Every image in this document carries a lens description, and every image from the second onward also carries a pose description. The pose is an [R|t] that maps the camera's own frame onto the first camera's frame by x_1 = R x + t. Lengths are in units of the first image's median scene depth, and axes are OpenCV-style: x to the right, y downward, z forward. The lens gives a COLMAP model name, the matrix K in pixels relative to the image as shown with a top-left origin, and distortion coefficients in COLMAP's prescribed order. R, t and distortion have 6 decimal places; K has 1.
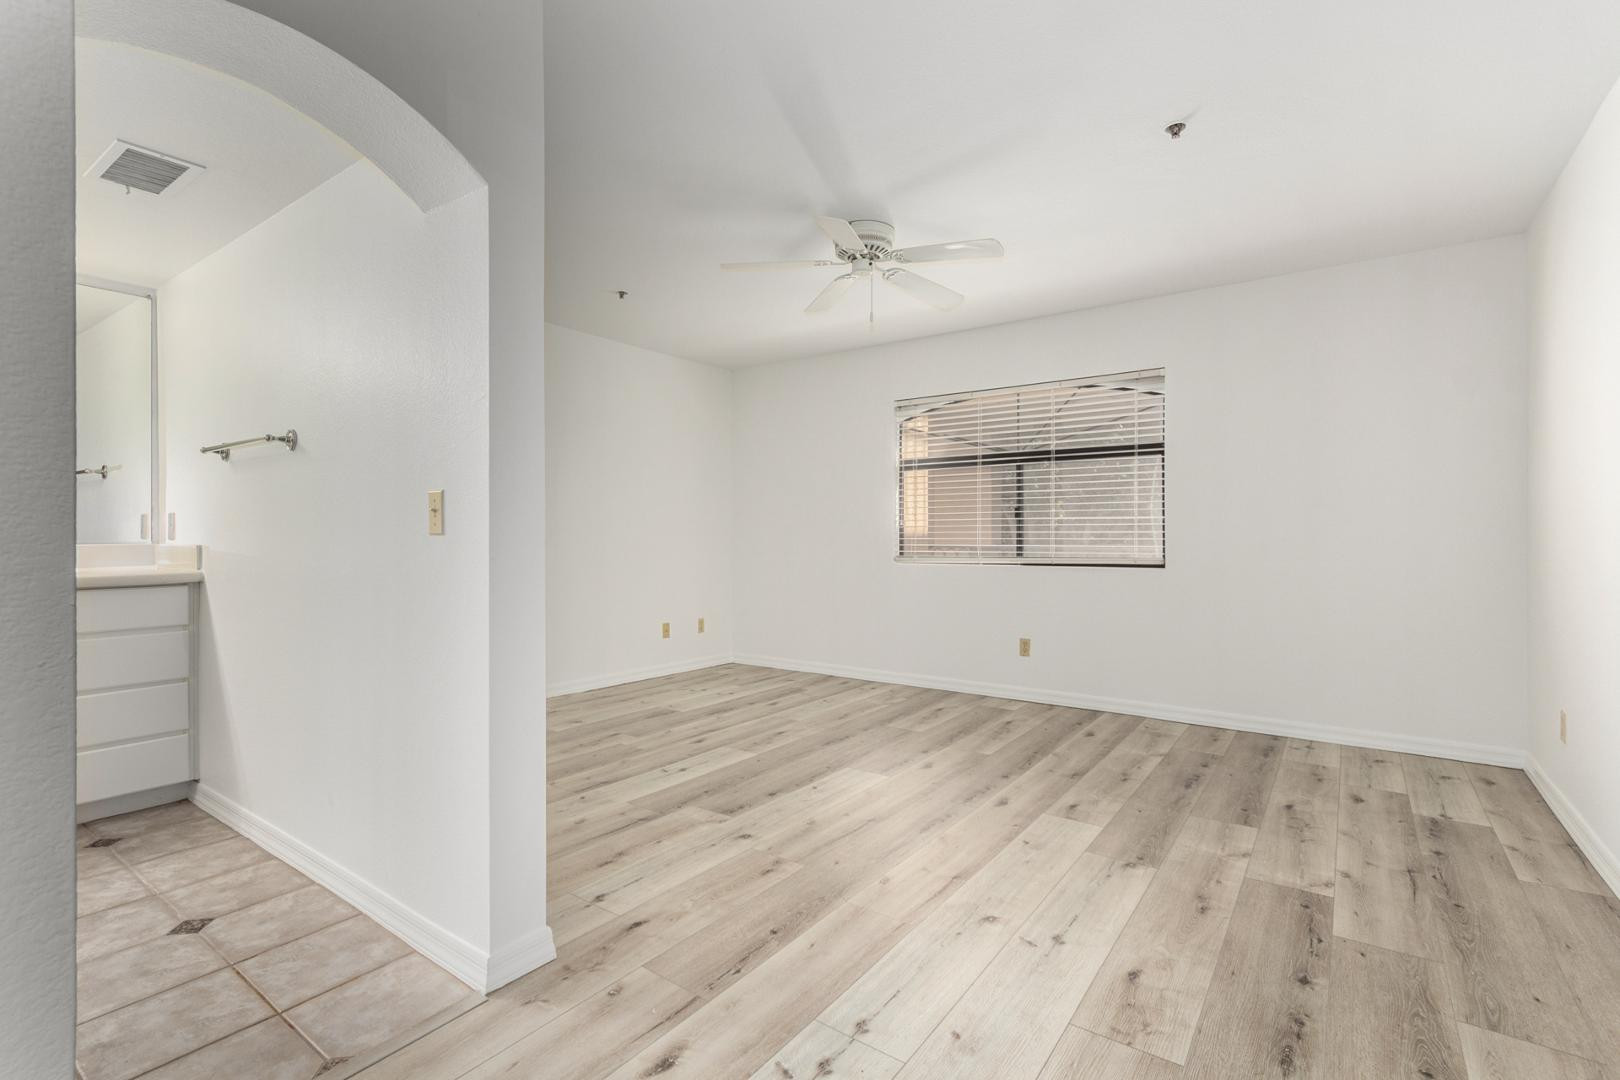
lens RADIAL K [[737.8, 0, 816.3], [0, 737.8, 532.9], [0, 0, 1]] dist [0.001280, -0.000753]
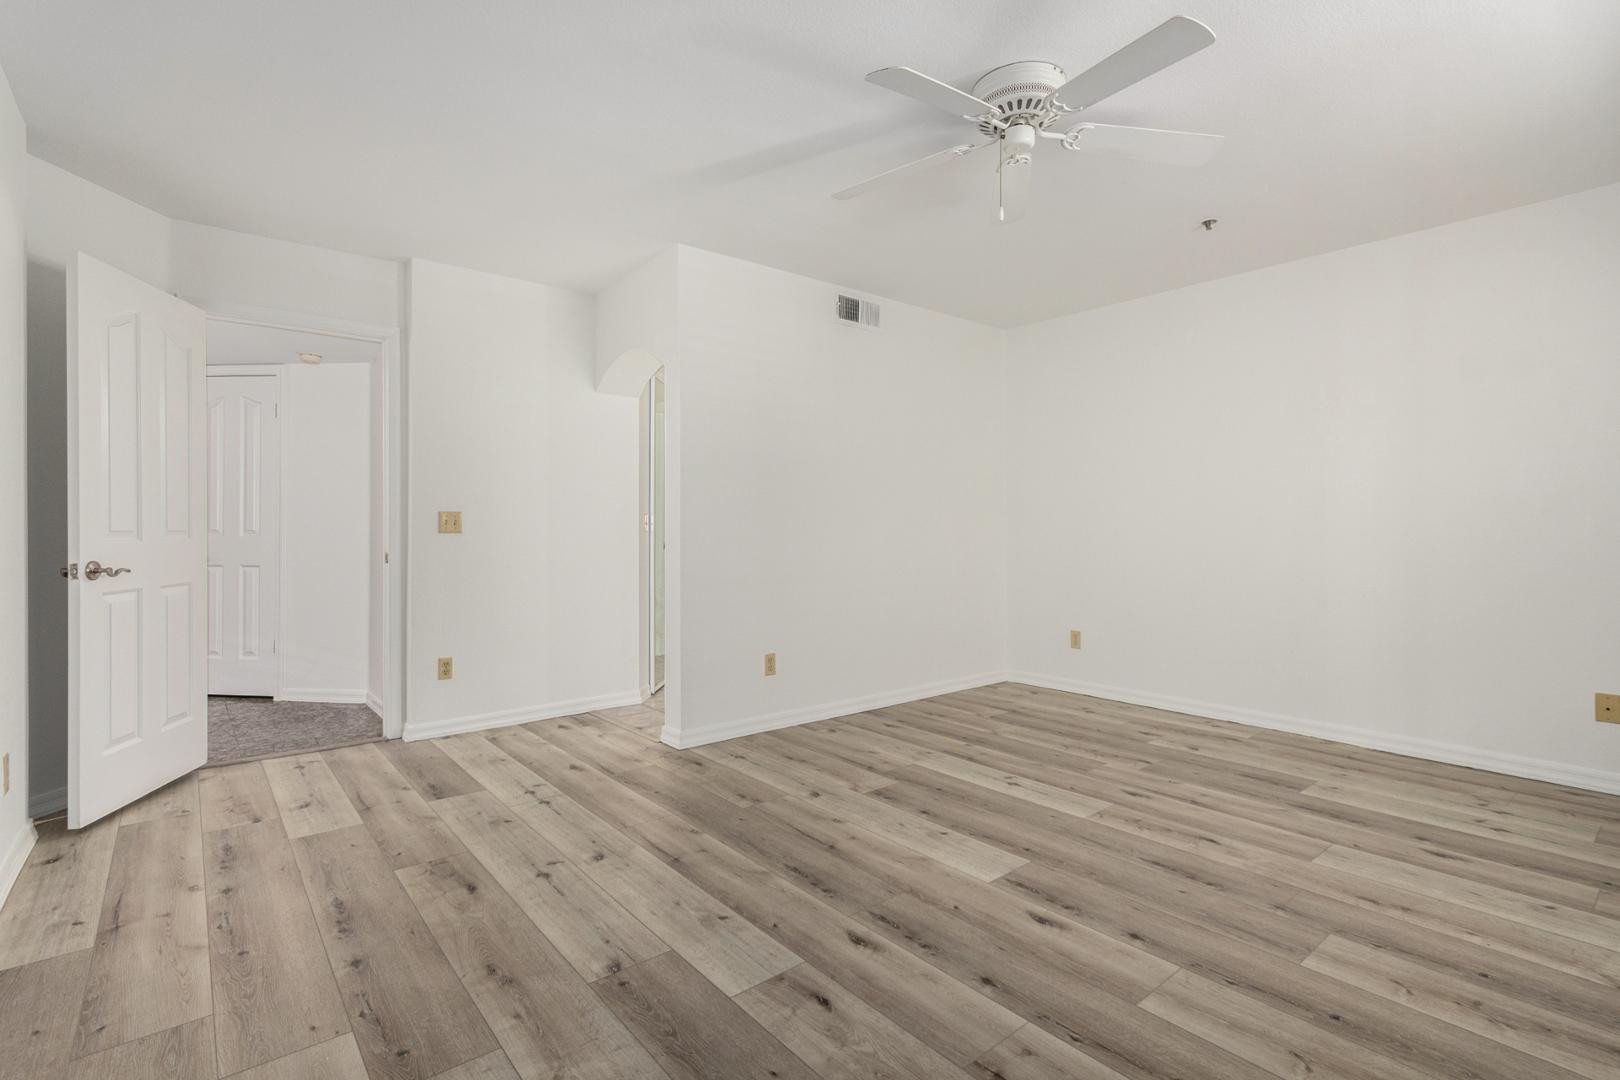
lens RADIAL K [[755.2, 0, 813.0], [0, 755.2, 538.0], [0, 0, 1]] dist [0.001494, 0.000576]
pose [[-0.244798, 0.011113, -0.969510, 0.988983], [0.005110, 0.999935, 0.010171, -0.000615], [0.969561, -0.002464, -0.244839, 1.219818]]
